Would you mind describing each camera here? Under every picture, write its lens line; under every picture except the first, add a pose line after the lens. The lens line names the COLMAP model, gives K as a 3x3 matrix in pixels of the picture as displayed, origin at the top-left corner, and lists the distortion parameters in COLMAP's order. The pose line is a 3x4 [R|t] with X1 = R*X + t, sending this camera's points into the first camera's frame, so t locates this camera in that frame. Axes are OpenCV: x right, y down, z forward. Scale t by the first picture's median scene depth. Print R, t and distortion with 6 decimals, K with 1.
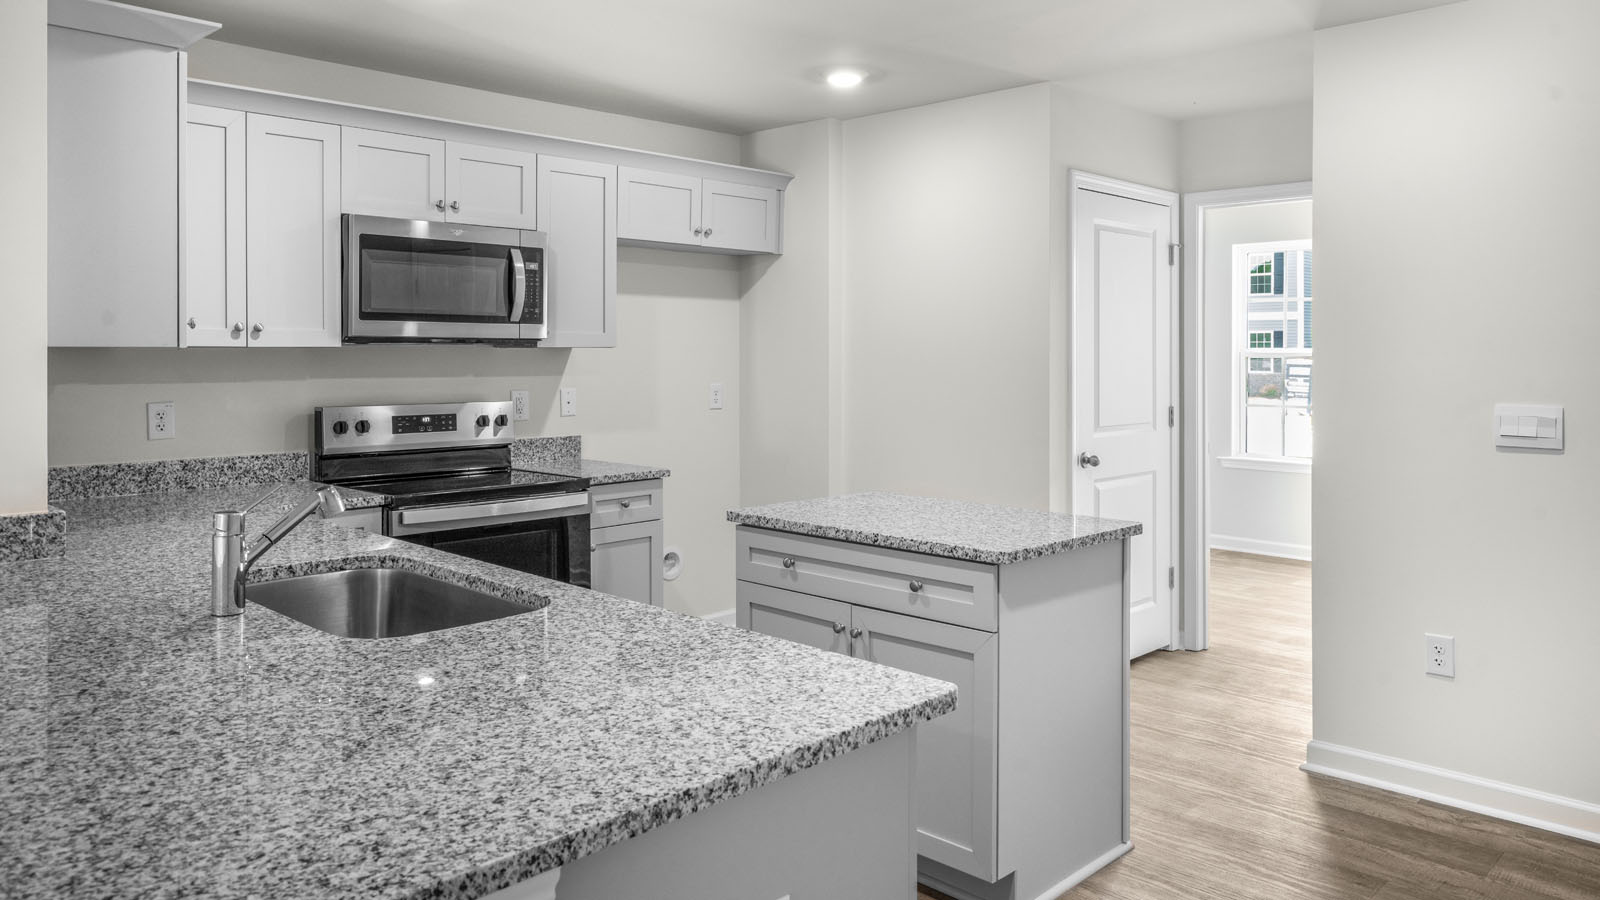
lens RADIAL K [[1124.9, 0, 799.6], [0, 1124.9, 356.4], [0, 0, 1]] dist [0.012776, -0.001785]
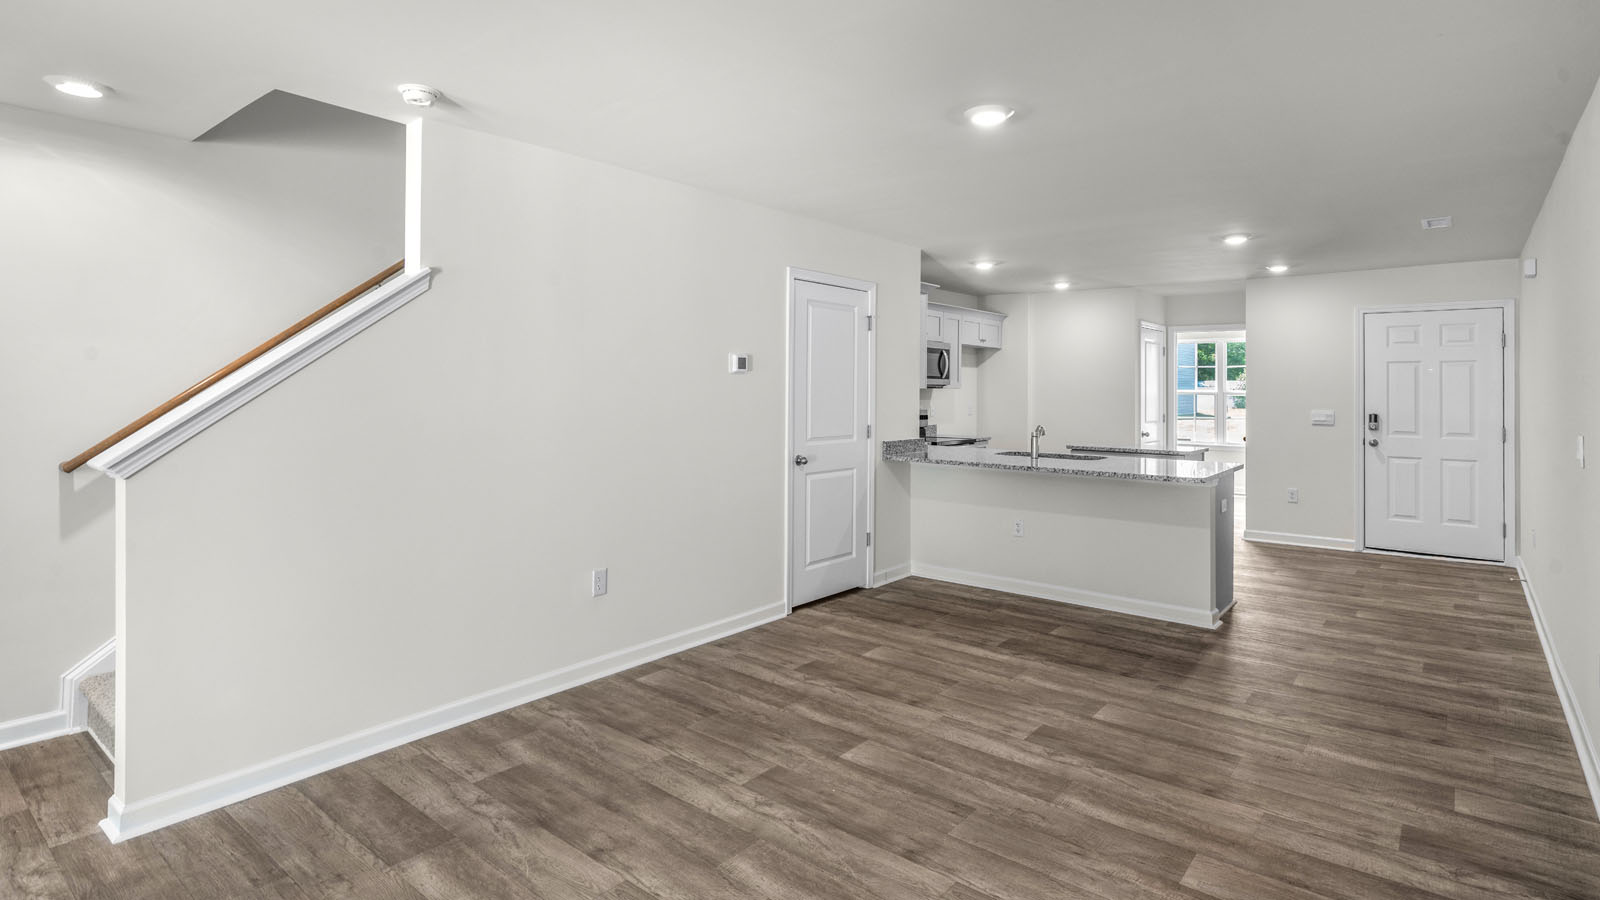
lens RADIAL K [[807.8, 0, 804.0], [0, 807.8, 380.1], [0, 0, 1]] dist [0.001771, 0.000208]
pose [[0.995652, 0.008479, 0.092767, -0.761841], [-0.007187, 0.999873, -0.014251, 0.001801], [-0.092876, 0.013522, 0.995586, -0.834398]]
